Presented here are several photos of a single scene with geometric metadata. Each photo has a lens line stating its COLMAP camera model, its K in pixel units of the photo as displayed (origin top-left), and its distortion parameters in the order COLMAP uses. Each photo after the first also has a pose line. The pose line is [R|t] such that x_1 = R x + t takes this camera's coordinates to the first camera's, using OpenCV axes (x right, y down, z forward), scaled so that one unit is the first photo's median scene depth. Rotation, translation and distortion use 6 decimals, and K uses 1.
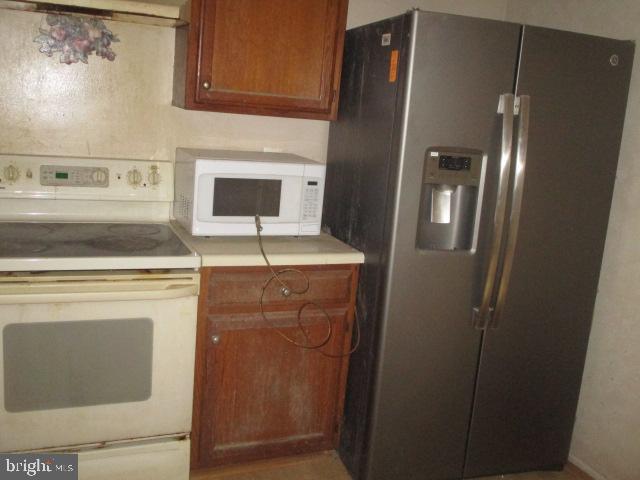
lens RADIAL K [[646.4, 0, 320.2], [0, 646.4, 242.6], [0, 0, 1]] dist [-0.037982, 0.000000]
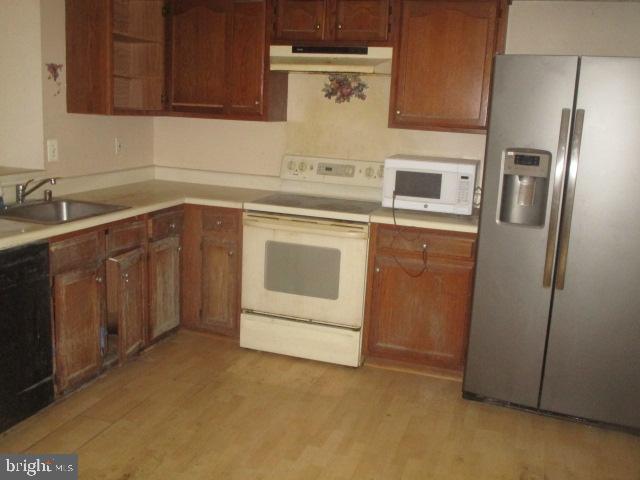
lens RADIAL K [[646.4, 0, 319.3], [0, 646.4, 238.1], [0, 0, 1]] dist [-0.037982, 0.000000]
pose [[0.760856, 0.082844, -0.643610, 0.690012], [-0.125417, 0.991890, -0.020590, 0.113898], [0.636685, 0.096386, 0.765076, -0.292931]]
